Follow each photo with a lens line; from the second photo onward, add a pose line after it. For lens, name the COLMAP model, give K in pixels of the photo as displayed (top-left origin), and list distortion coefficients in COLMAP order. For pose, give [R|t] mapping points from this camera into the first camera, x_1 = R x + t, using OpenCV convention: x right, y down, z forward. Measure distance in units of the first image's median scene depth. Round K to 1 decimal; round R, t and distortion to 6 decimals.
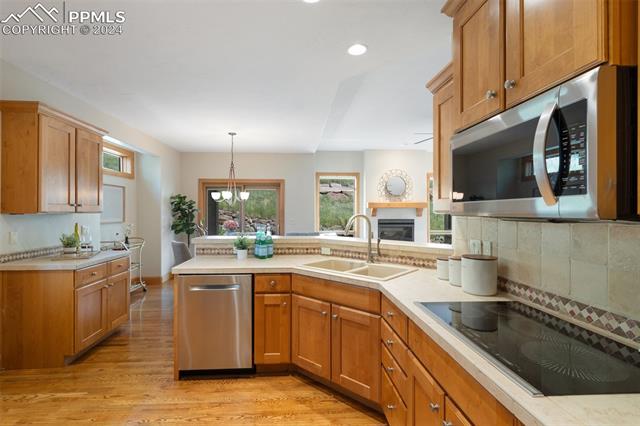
lens RADIAL K [[307.3, 0, 311.0], [0, 307.3, 212.6], [0, 0, 1]] dist [0.002908, 0.001429]
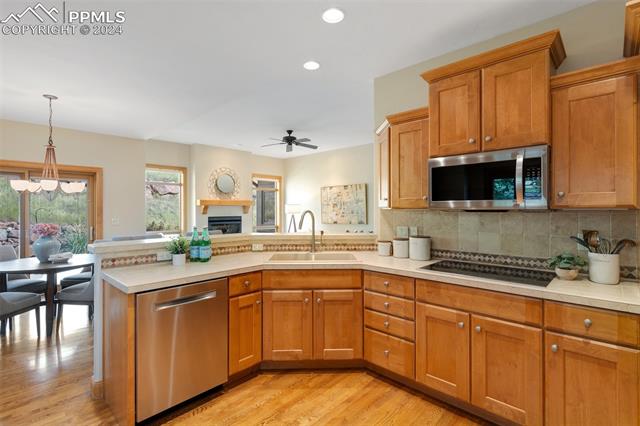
lens RADIAL K [[307.3, 0, 320.9], [0, 307.3, 209.8], [0, 0, 1]] dist [0.002908, 0.001429]
pose [[0.723188, -0.005137, 0.690632, -0.544695], [0.006853, 0.999976, 0.000261, 0.003379], [-0.690618, 0.004544, 0.723206, 0.136036]]
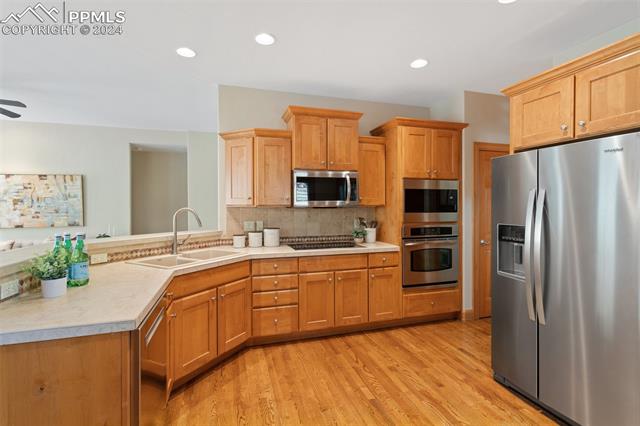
lens RADIAL K [[307.3, 0, 324.6], [0, 307.3, 207.0], [0, 0, 1]] dist [0.002908, 0.001429]
pose [[-0.253490, -0.004759, 0.967326, -0.890956], [0.007498, 0.999948, 0.006885, -0.001700], [-0.967309, 0.008998, -0.253441, 0.719270]]
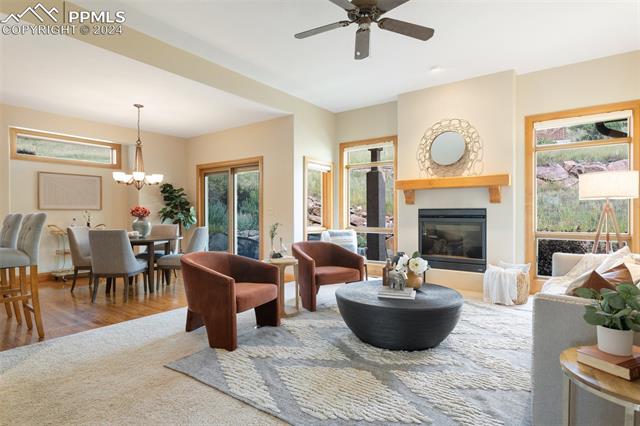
lens RADIAL K [[342.5, 0, 323.4], [0, 342.5, 214.3], [0, 0, 1]] dist [-0.009716, 0.001441]
pose [[0.777193, -0.000066, -0.629263, 1.357914], [0.000625, 1.000000, 0.000668, 0.087085], [0.629263, -0.000912, 0.777192, 1.044812]]
